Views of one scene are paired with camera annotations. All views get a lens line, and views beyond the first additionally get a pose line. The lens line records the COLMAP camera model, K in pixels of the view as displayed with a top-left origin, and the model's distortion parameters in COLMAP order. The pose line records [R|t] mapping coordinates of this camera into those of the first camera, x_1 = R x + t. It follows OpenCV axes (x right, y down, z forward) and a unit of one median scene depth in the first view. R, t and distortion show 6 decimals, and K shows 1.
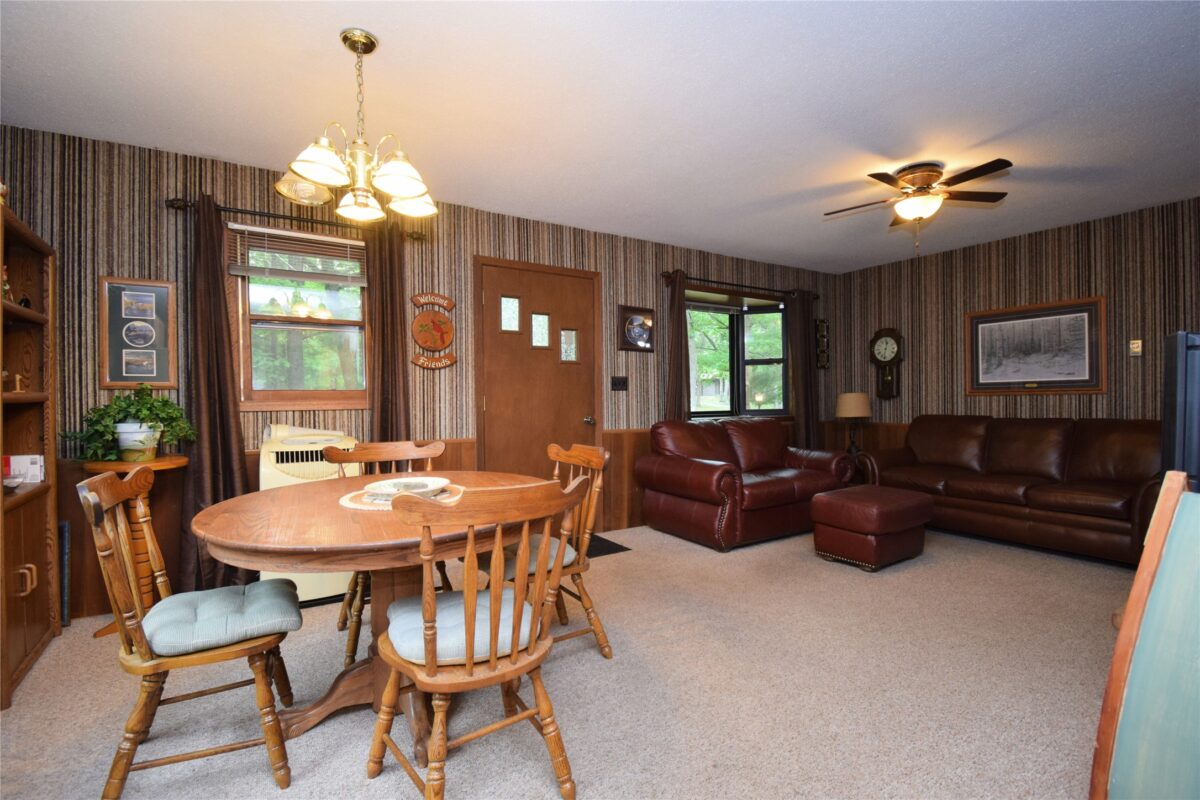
lens RADIAL K [[532.5, 0, 603.0], [0, 532.5, 403.5], [0, 0, 1]] dist [0.018907, -0.023985]
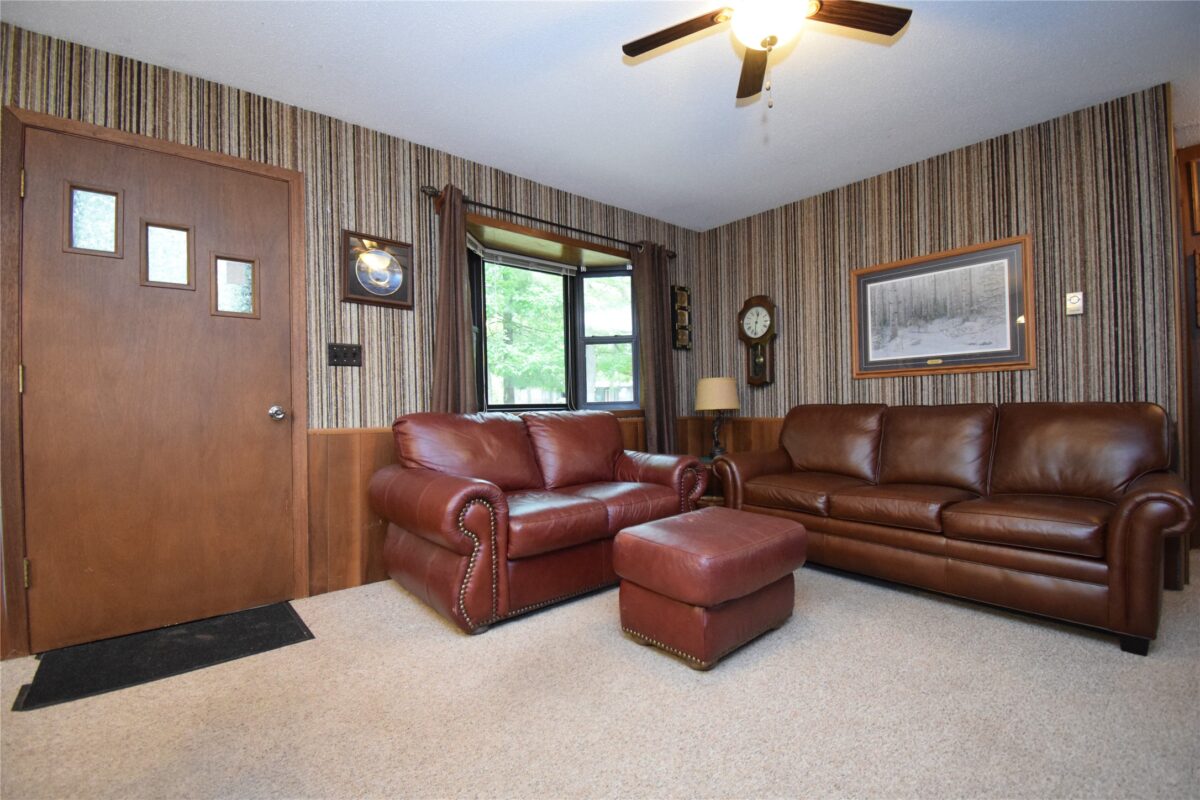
lens RADIAL K [[532.5, 0, 595.4], [0, 532.5, 403.8], [0, 0, 1]] dist [0.018907, -0.023985]
pose [[0.989538, -0.005620, 0.144165, 0.242730], [0.007918, 0.999851, -0.015371, 0.033439], [-0.144057, 0.016352, 0.989434, 0.354638]]
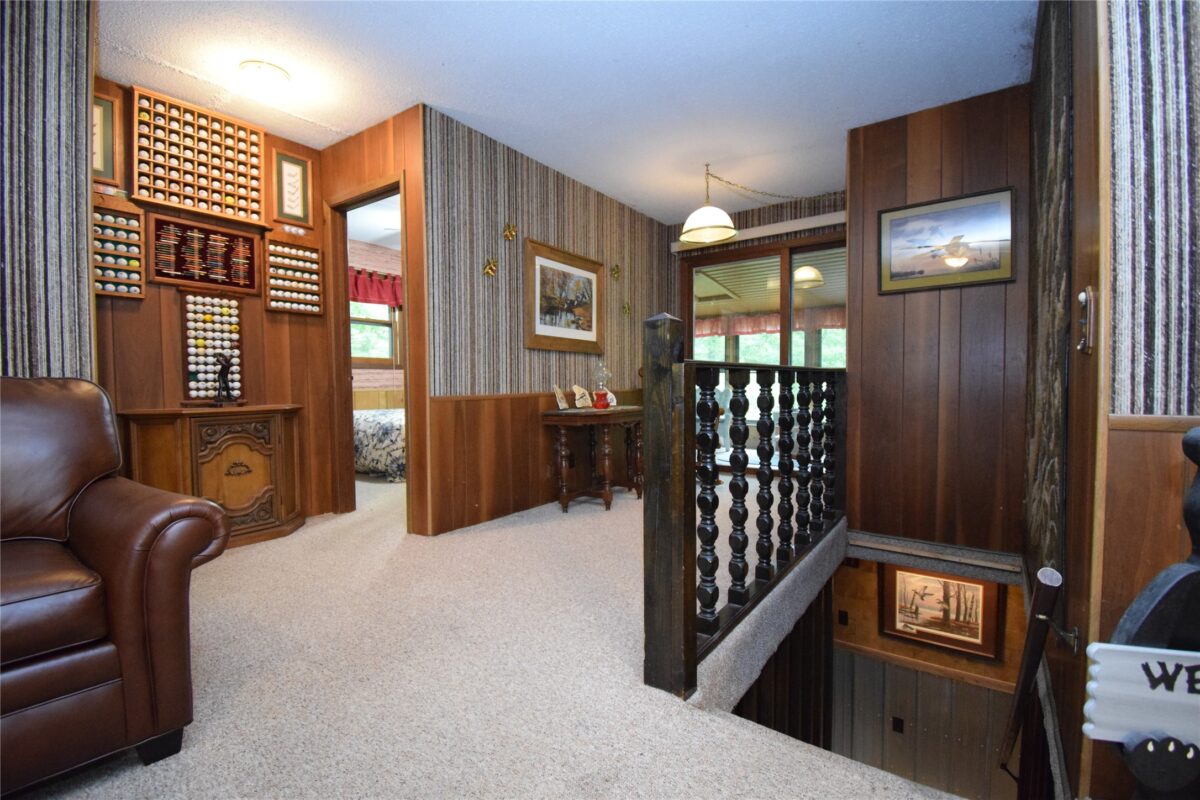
lens RADIAL K [[532.5, 0, 603.3], [0, 532.5, 406.4], [0, 0, 1]] dist [0.018907, -0.023985]
pose [[-0.370536, -0.026260, 0.928447, 0.402878], [0.018032, 0.999208, 0.035458, 0.041850], [-0.928643, 0.029880, -0.369770, 0.611332]]
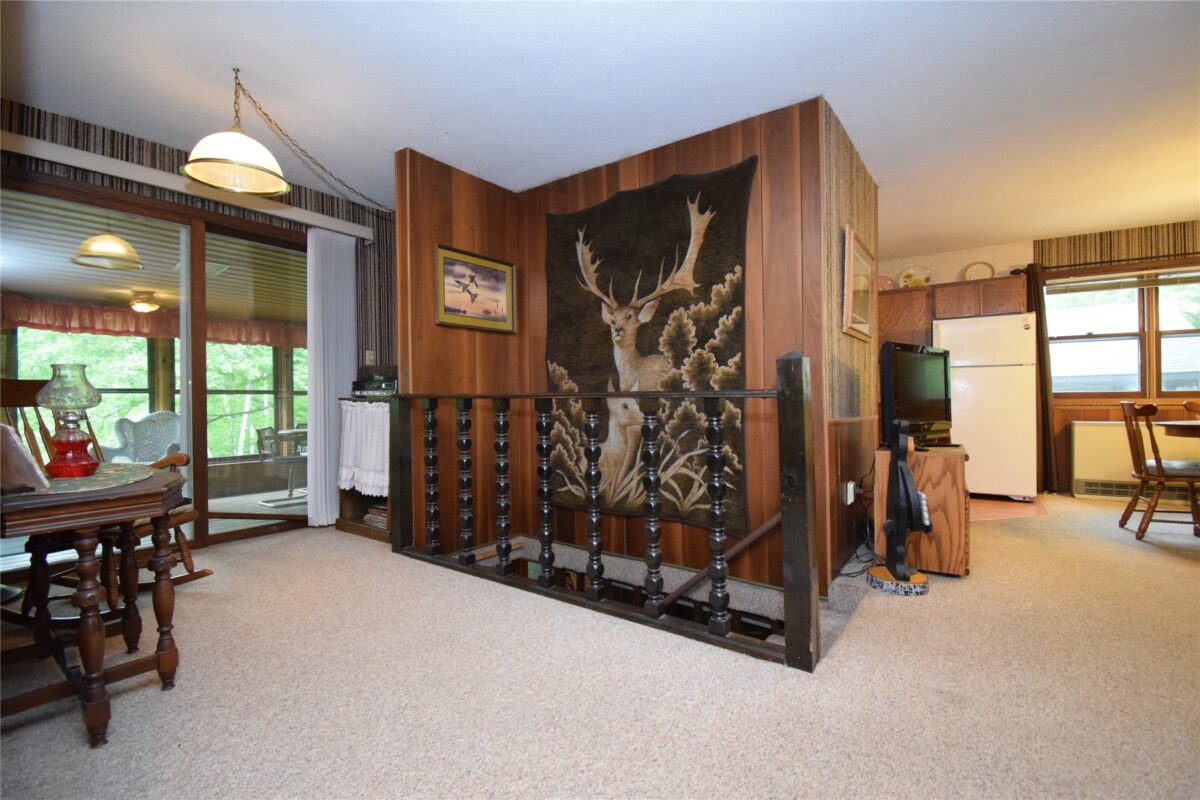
lens RADIAL K [[532.5, 0, 607.1], [0, 532.5, 402.7], [0, 0, 1]] dist [0.018907, -0.023985]
pose [[-0.926606, 0.019066, -0.375551, 1.038971], [0.014717, 0.999787, 0.014445, 0.024358], [0.375747, 0.007858, -0.926689, 0.784429]]
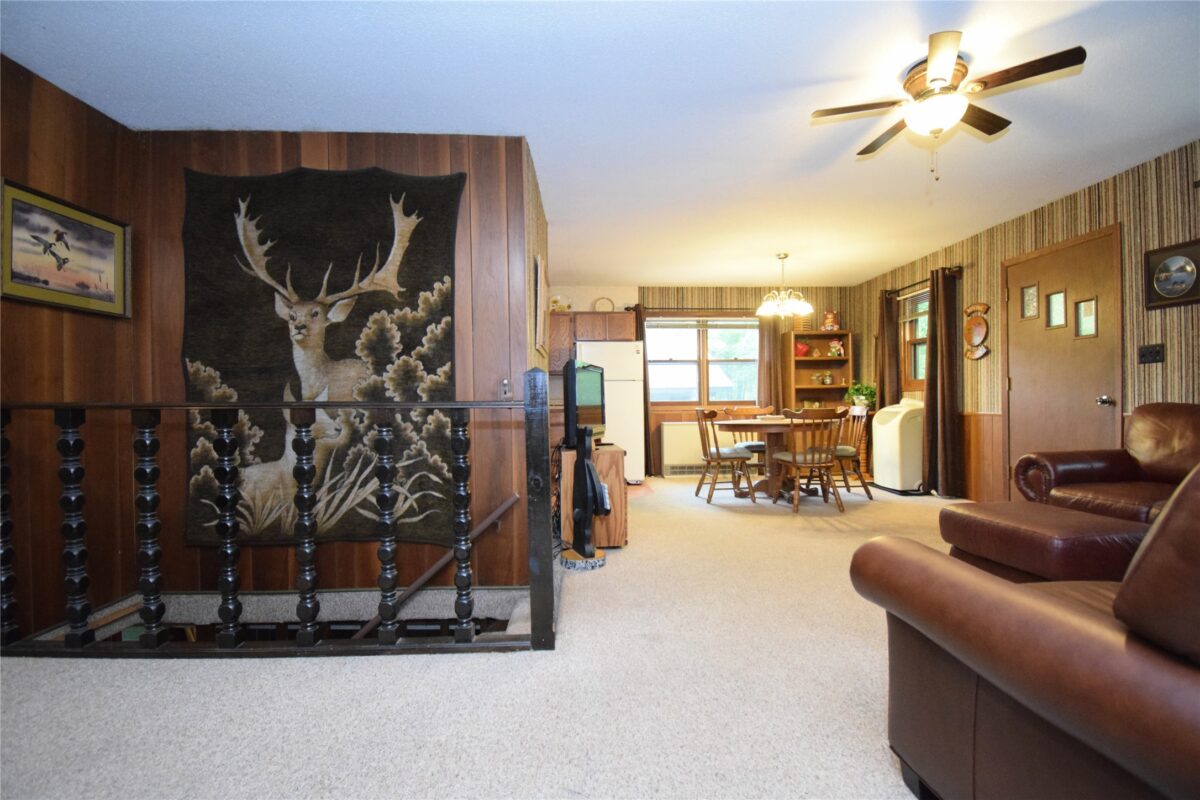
lens RADIAL K [[532.5, 0, 607.4], [0, 532.5, 404.6], [0, 0, 1]] dist [0.018907, -0.023985]
pose [[-0.493778, 0.016154, -0.869438, 1.125527], [0.007330, 0.999869, 0.014415, 0.019038], [0.869557, 0.000744, -0.493832, 0.733019]]
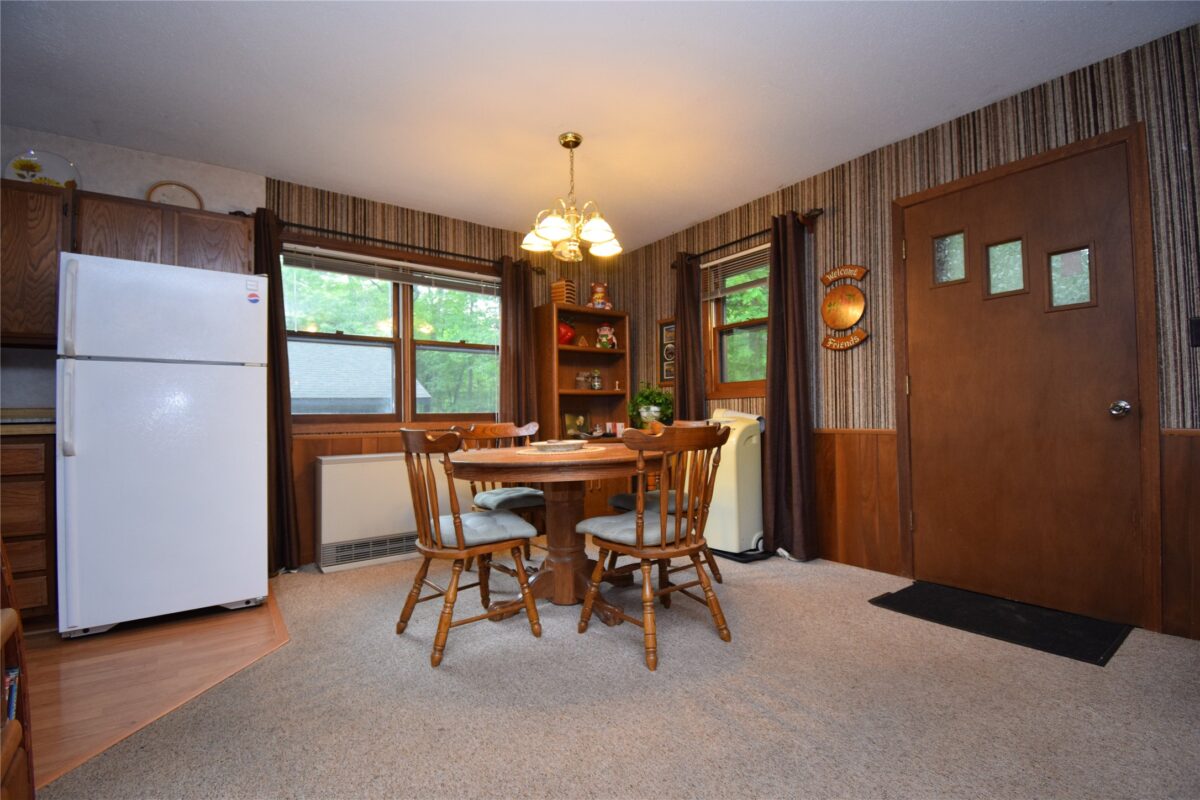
lens RADIAL K [[532.5, 0, 605.7], [0, 532.5, 402.9], [0, 0, 1]] dist [0.018907, -0.023985]
pose [[0.059928, -0.016464, -0.998067, 0.472620], [0.005122, 0.999856, -0.016186, 0.031838], [0.998190, -0.004142, 0.060003, 0.464181]]
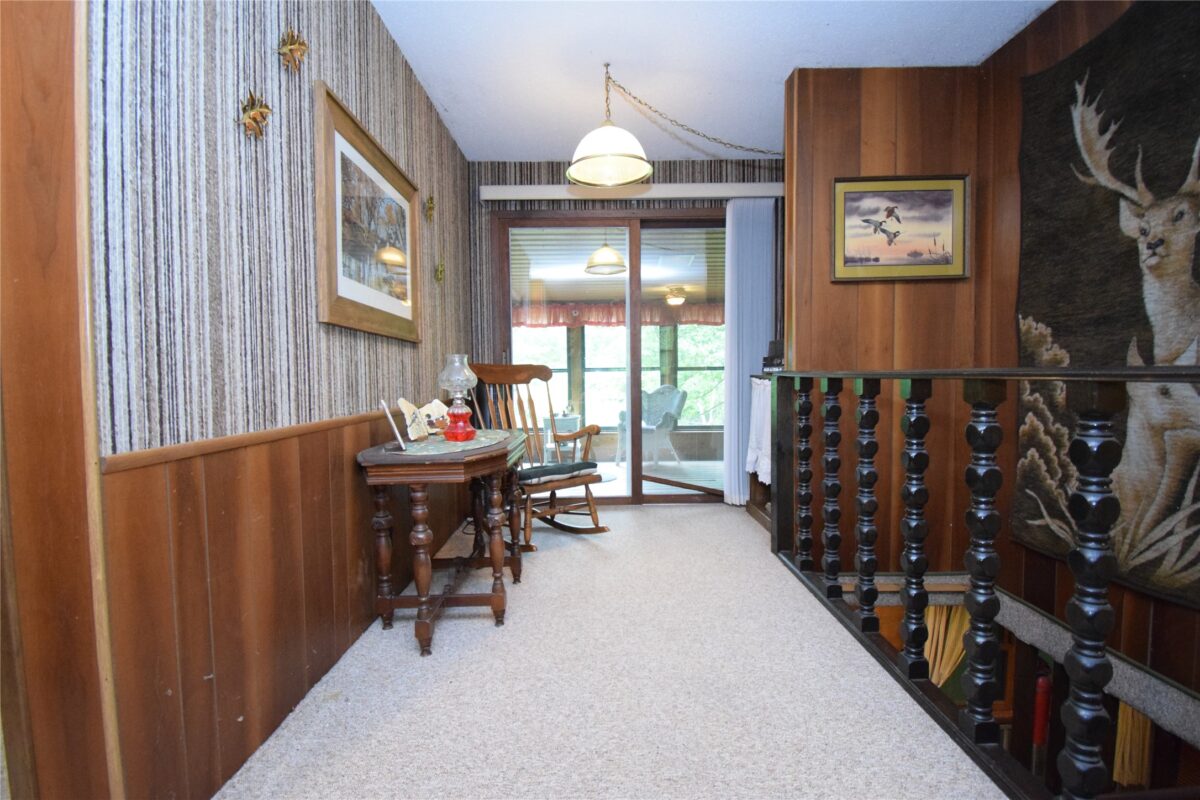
lens RADIAL K [[532.5, 0, 602.2], [0, 532.5, 404.1], [0, 0, 1]] dist [0.018907, -0.023985]
pose [[-0.846505, -0.006995, 0.532335, 0.866926], [0.023360, 0.998463, 0.050267, 0.020792], [-0.531868, 0.054986, -0.845040, 0.635983]]
